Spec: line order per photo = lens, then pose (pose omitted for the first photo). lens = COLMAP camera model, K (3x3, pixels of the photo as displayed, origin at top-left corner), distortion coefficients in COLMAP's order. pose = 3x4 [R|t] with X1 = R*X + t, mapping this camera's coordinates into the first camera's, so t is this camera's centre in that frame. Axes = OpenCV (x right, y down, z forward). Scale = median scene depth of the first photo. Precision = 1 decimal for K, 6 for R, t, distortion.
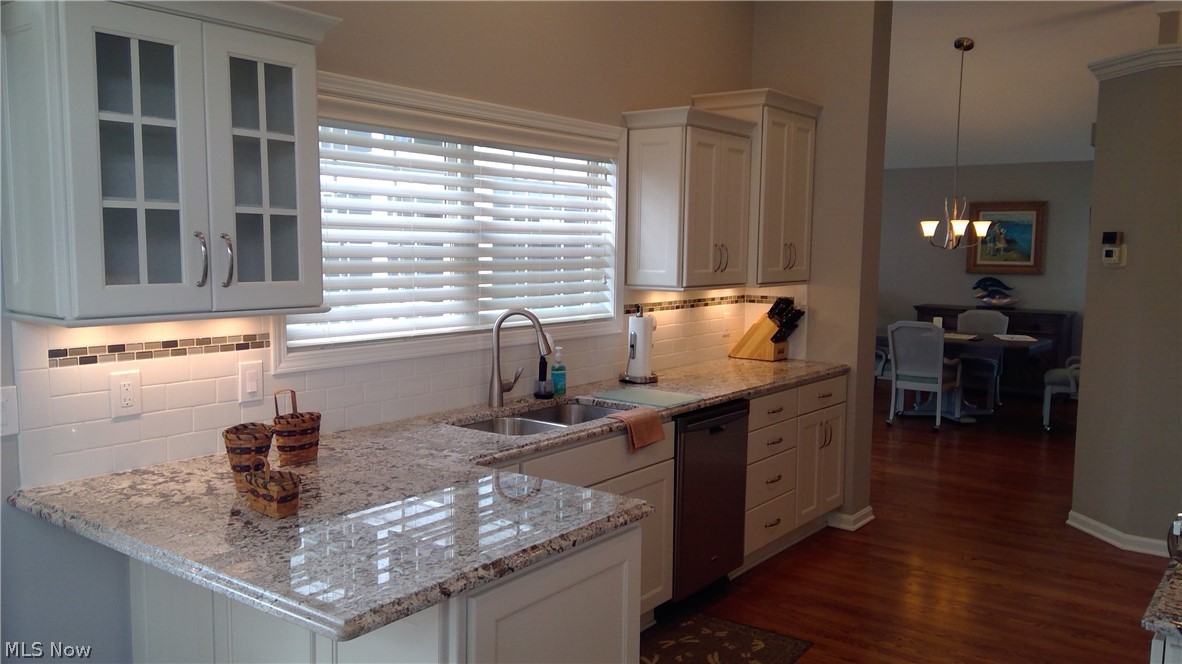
lens RADIAL K [[922.3, 0, 591.0], [0, 922.3, 332.0], [0, 0, 1]] dist [0.109333, -0.137946]
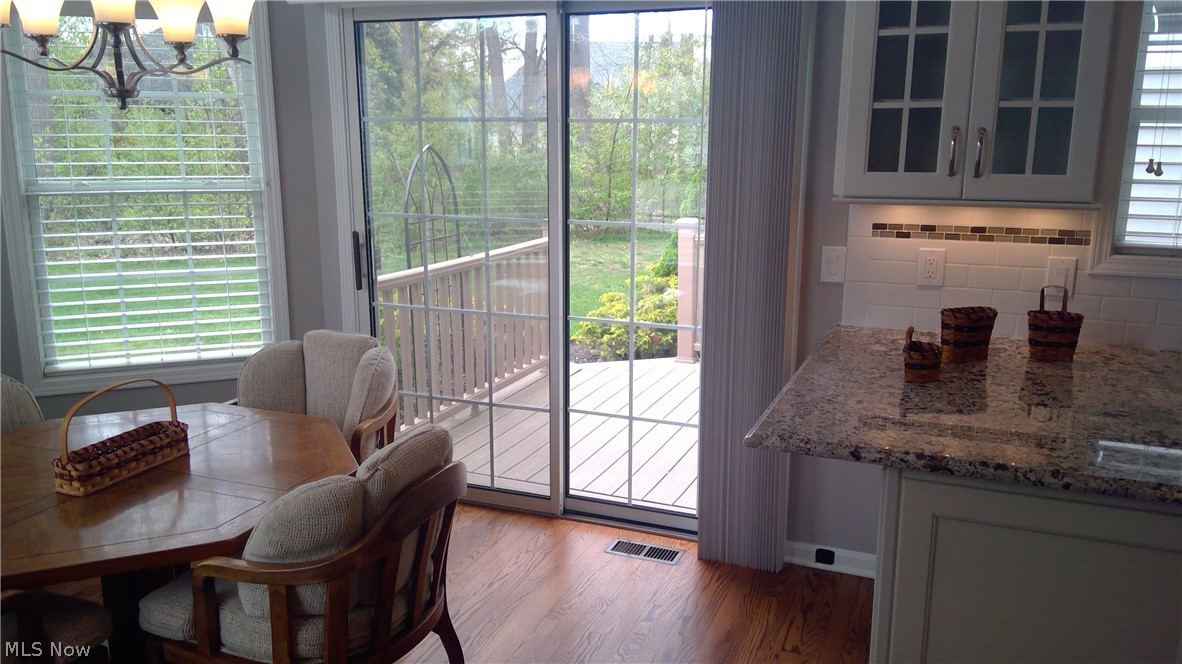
lens RADIAL K [[922.3, 0, 591.0], [0, 922.3, 332.0], [0, 0, 1]] dist [0.109333, -0.137946]
pose [[0.245509, 0.187680, -0.951053, 0.556776], [-0.094835, 0.981023, 0.169114, -0.013555], [0.964744, 0.048674, 0.258649, 0.287391]]
